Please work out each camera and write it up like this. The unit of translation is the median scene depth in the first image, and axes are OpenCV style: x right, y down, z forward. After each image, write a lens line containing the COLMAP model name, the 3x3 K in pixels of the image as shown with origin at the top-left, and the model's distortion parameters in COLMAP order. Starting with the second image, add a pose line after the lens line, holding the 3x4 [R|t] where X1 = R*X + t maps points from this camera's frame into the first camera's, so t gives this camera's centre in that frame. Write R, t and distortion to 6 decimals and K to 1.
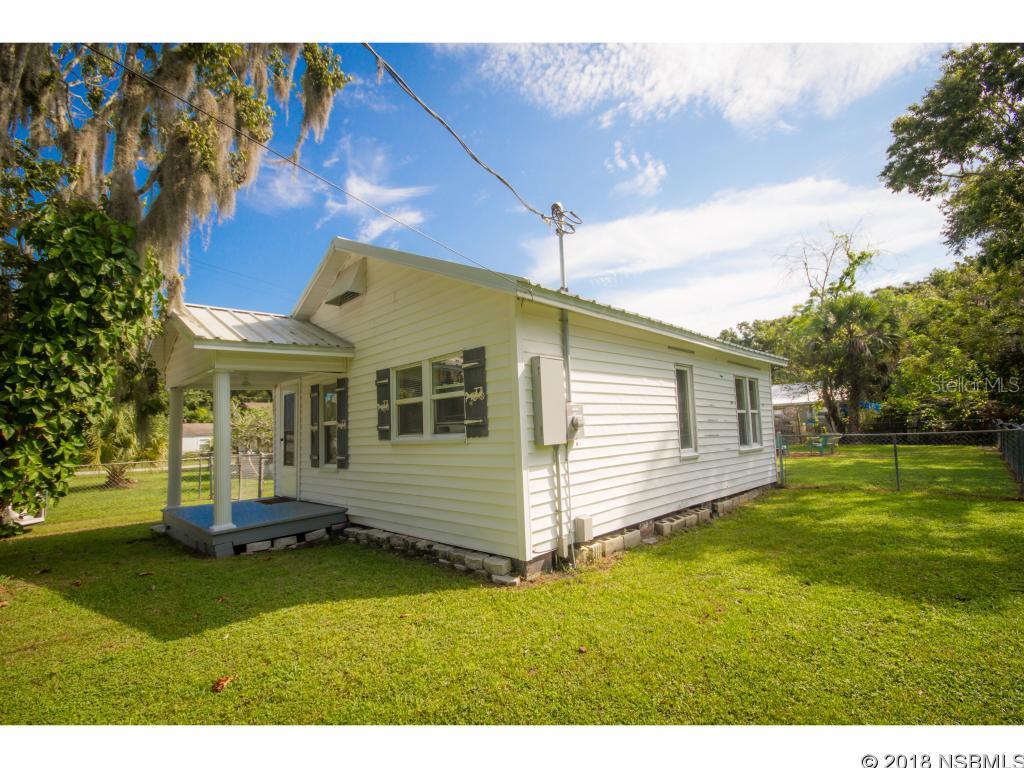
lens RADIAL K [[471.8, 0, 503.7], [0, 471.8, 394.4], [0, 0, 1]] dist [0.011348, -0.011204]
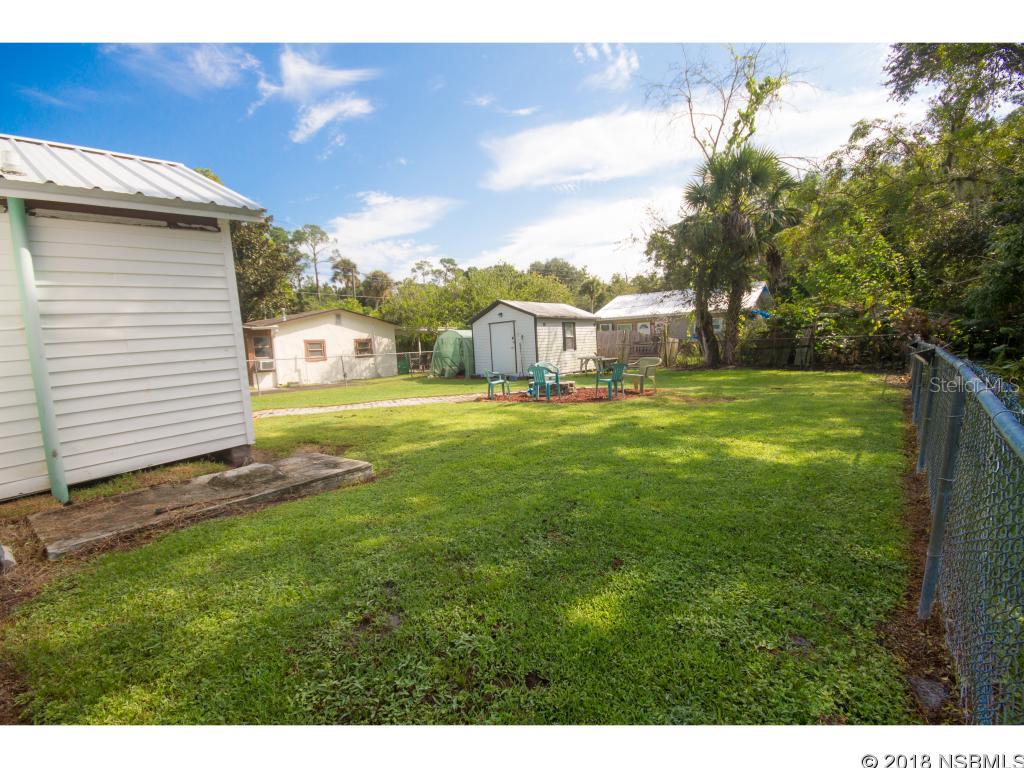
lens RADIAL K [[471.8, 0, 519.4], [0, 471.8, 389.8], [0, 0, 1]] dist [0.011348, -0.011204]
pose [[0.995630, -0.004227, 0.093290, 1.206525], [-0.011072, 0.986584, 0.162876, 0.077396], [-0.092727, -0.163198, 0.982226, 1.075868]]
